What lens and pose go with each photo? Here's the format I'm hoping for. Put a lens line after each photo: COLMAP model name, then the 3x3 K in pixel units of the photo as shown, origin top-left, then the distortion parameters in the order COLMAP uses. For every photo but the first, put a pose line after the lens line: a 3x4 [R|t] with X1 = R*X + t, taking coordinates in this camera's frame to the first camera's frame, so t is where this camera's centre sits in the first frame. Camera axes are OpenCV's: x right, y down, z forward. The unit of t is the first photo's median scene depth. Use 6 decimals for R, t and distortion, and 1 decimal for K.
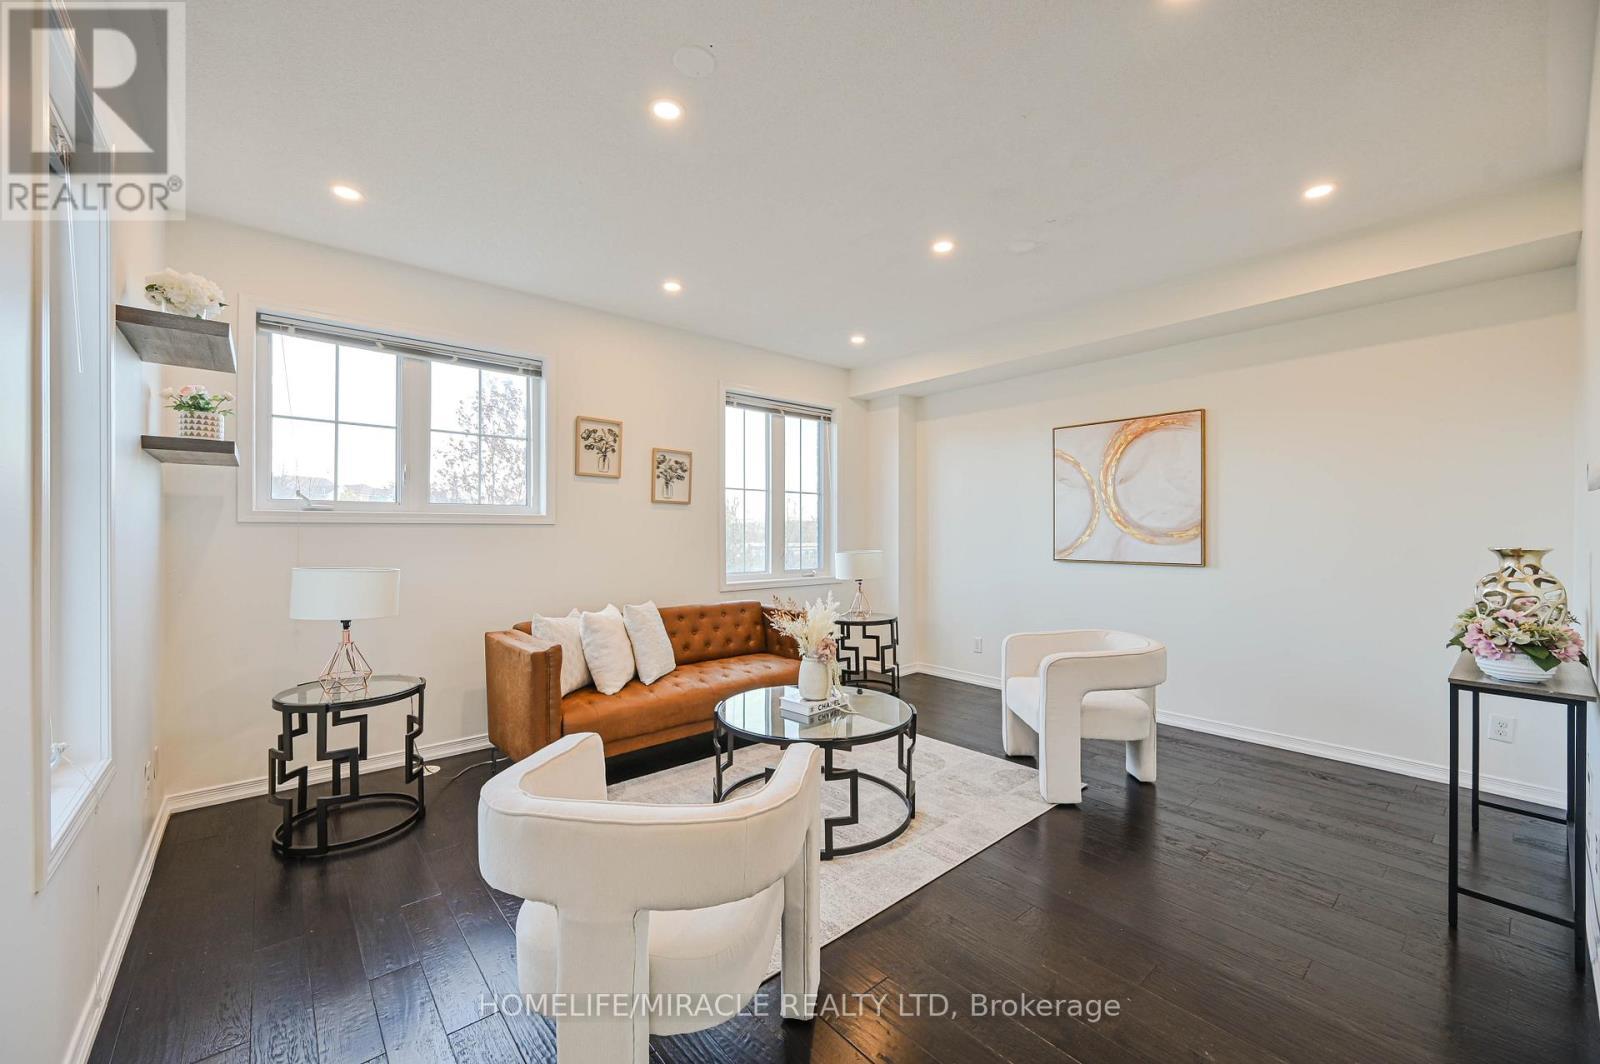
lens RADIAL K [[637.7, 0, 808.6], [0, 637.7, 528.8], [0, 0, 1]] dist [-0.001312, 0.000215]
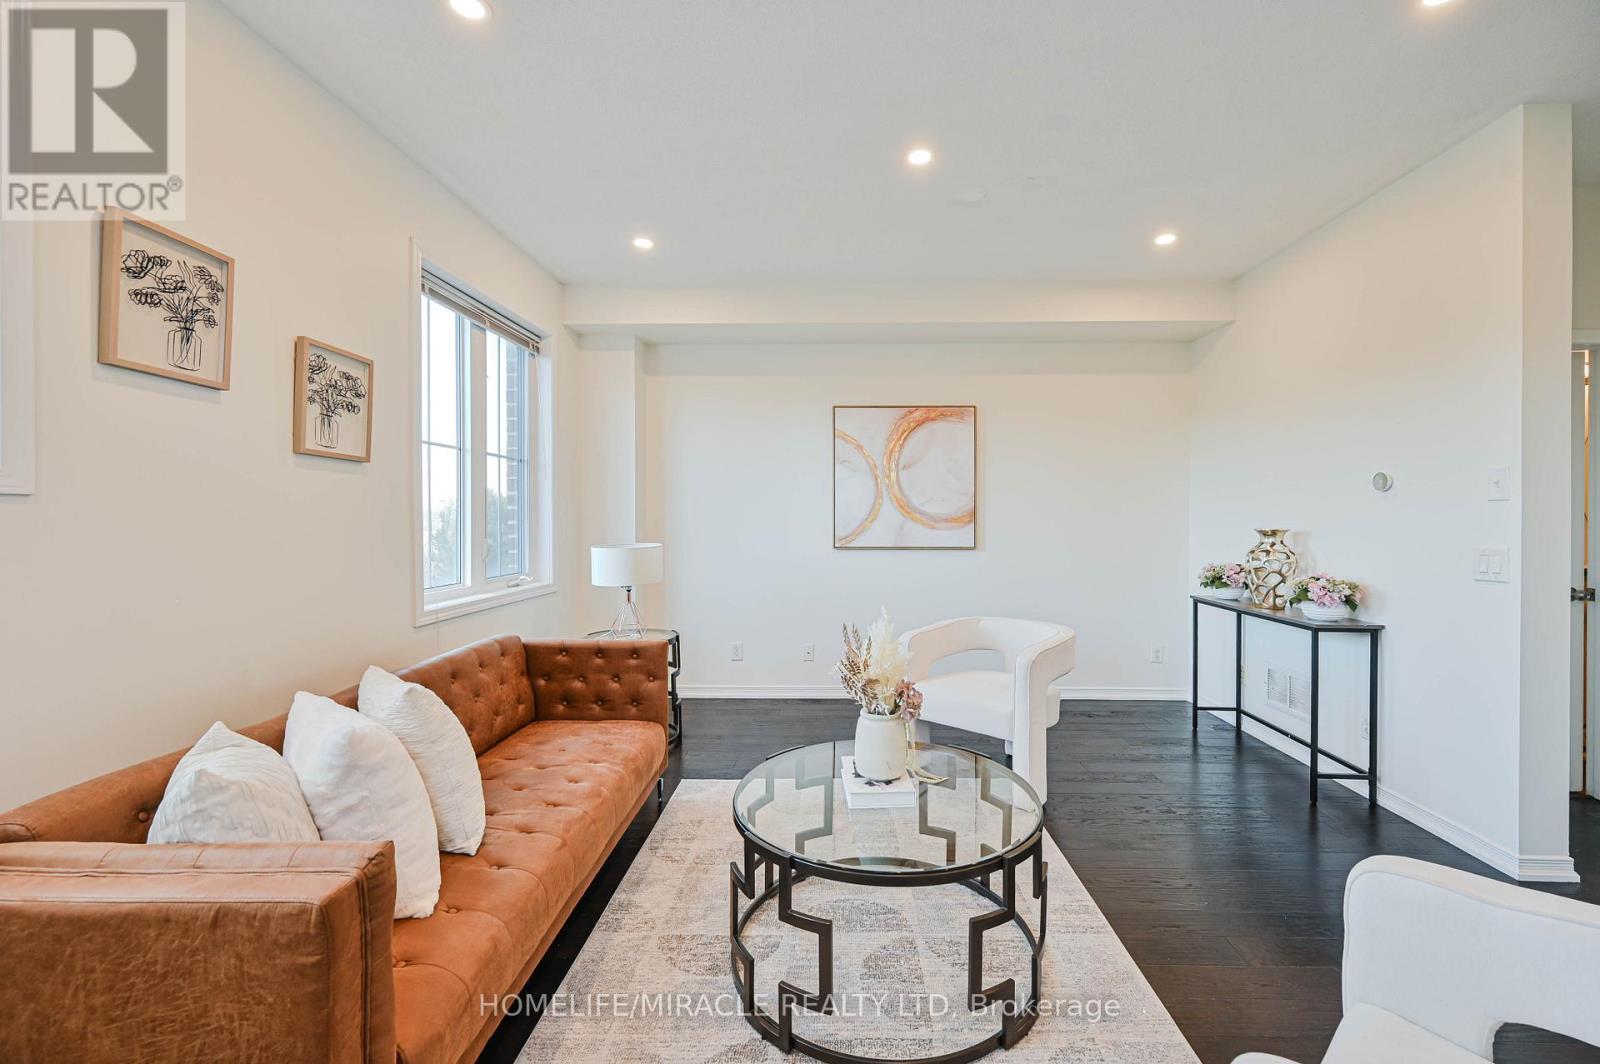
lens RADIAL K [[637.7, 0, 842.0], [0, 637.7, 524.0], [0, 0, 1]] dist [-0.001312, 0.000215]
pose [[0.671039, -0.006573, 0.741393, -0.330037], [-0.004467, 0.999907, 0.012908, 0.002447], [-0.741408, -0.011973, 0.670947, 0.401917]]
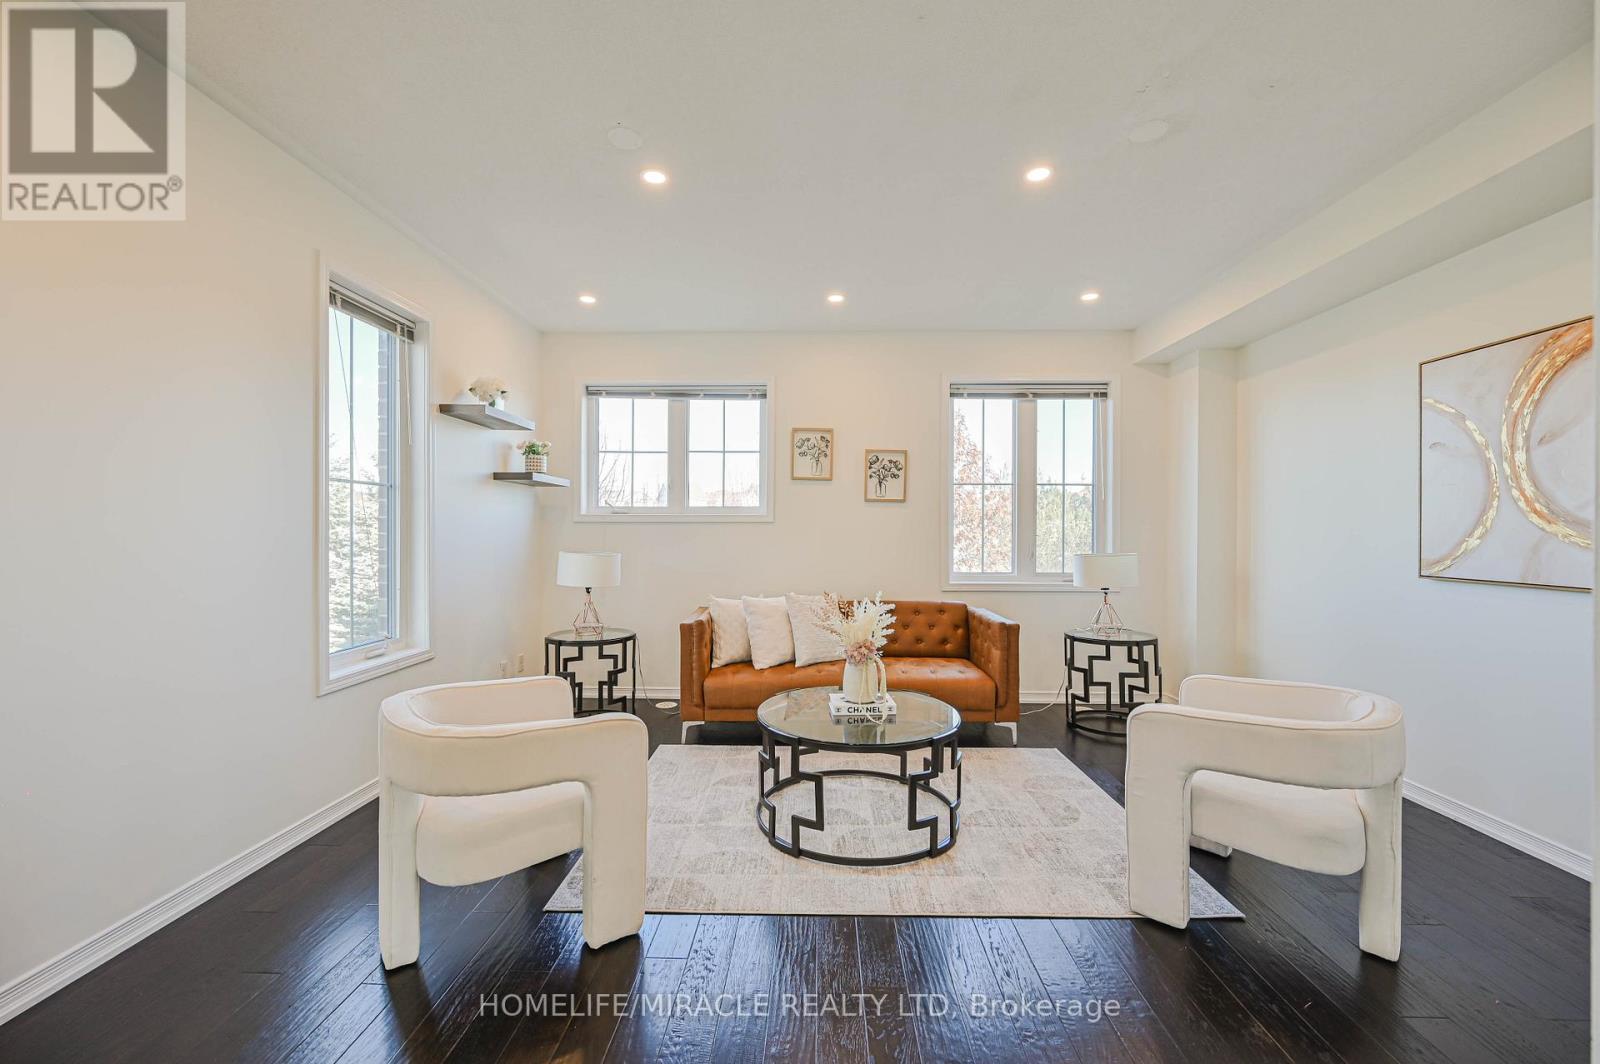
lens RADIAL K [[637.7, 0, 797.0], [0, 637.7, 528.3], [0, 0, 1]] dist [-0.001312, 0.000215]
pose [[0.733306, 0.001719, -0.679897, 0.398620], [-0.000701, 0.999998, 0.001773, 0.001653], [0.679899, -0.000824, 0.733306, 0.151921]]
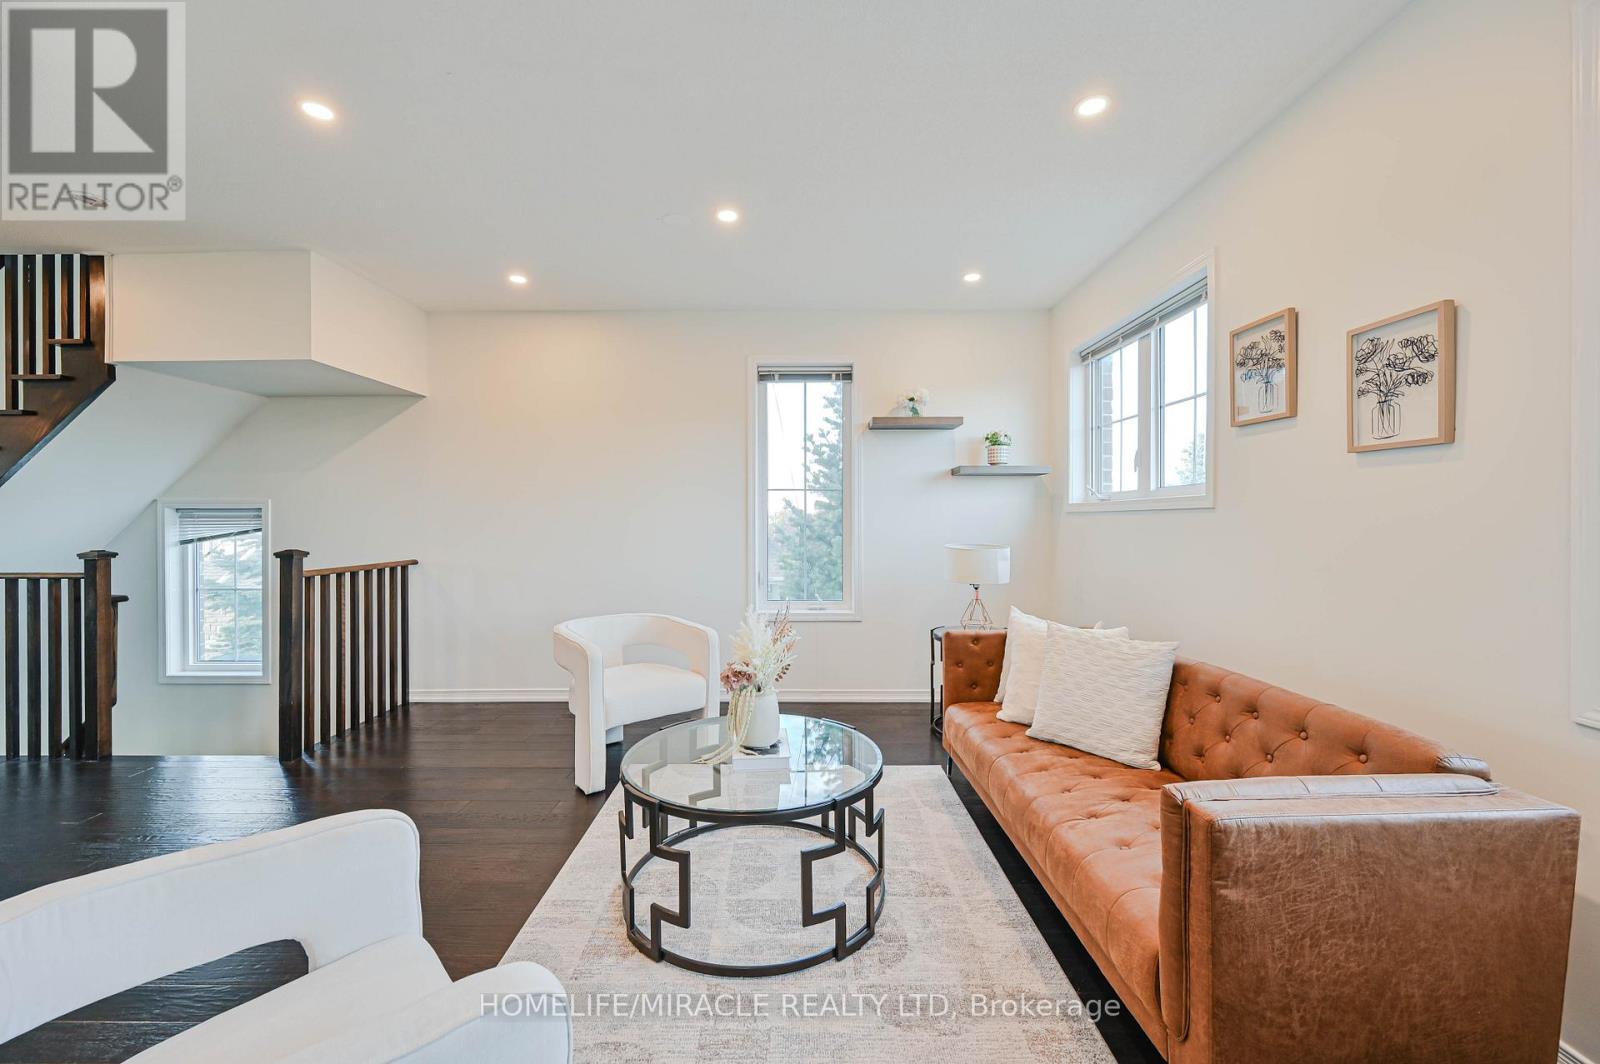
lens RADIAL K [[637.7, 0, 800.9], [0, 637.7, 520.7], [0, 0, 1]] dist [-0.001312, 0.000215]
pose [[-0.667626, 0.002354, -0.744493, 0.354245], [0.006141, 0.999978, -0.002345, 0.004861], [0.744471, -0.006137, -0.667626, 1.030304]]
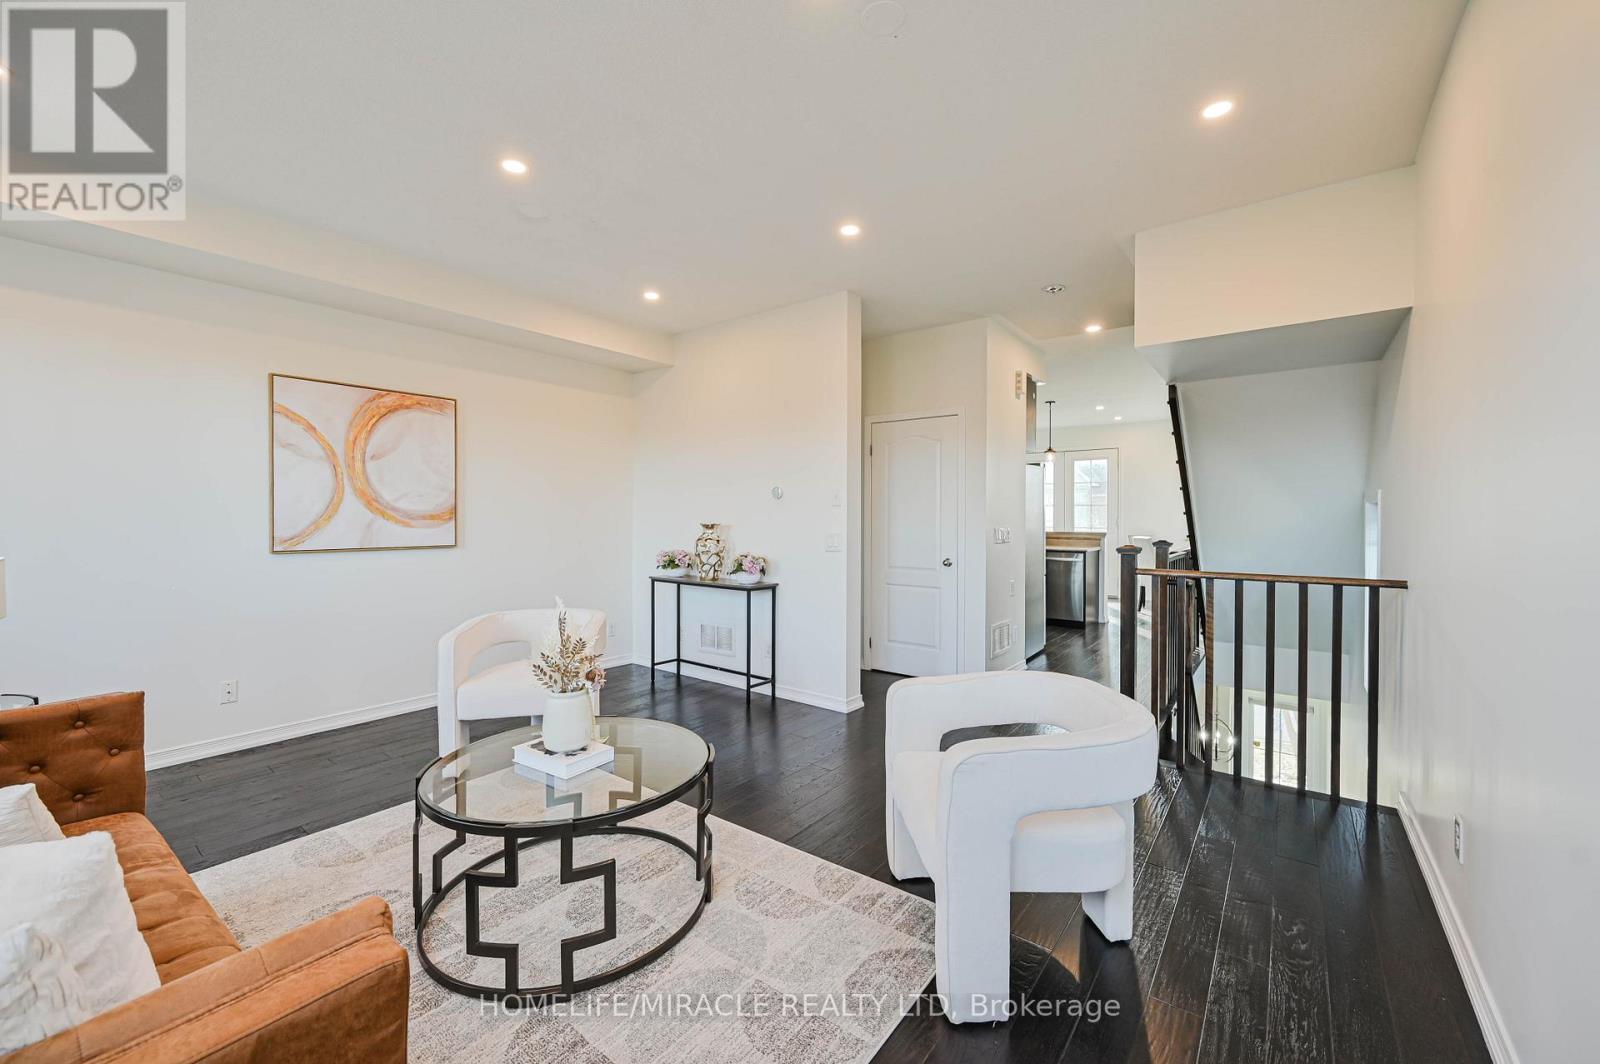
lens RADIAL K [[637.7, 0, 787.2], [0, 637.7, 523.2], [0, 0, 1]] dist [-0.001312, 0.000215]
pose [[-0.181991, -0.012417, 0.983222, -0.498003], [-0.008104, 0.999905, 0.011127, 0.002646], [-0.983267, -0.005943, -0.182074, 0.603546]]
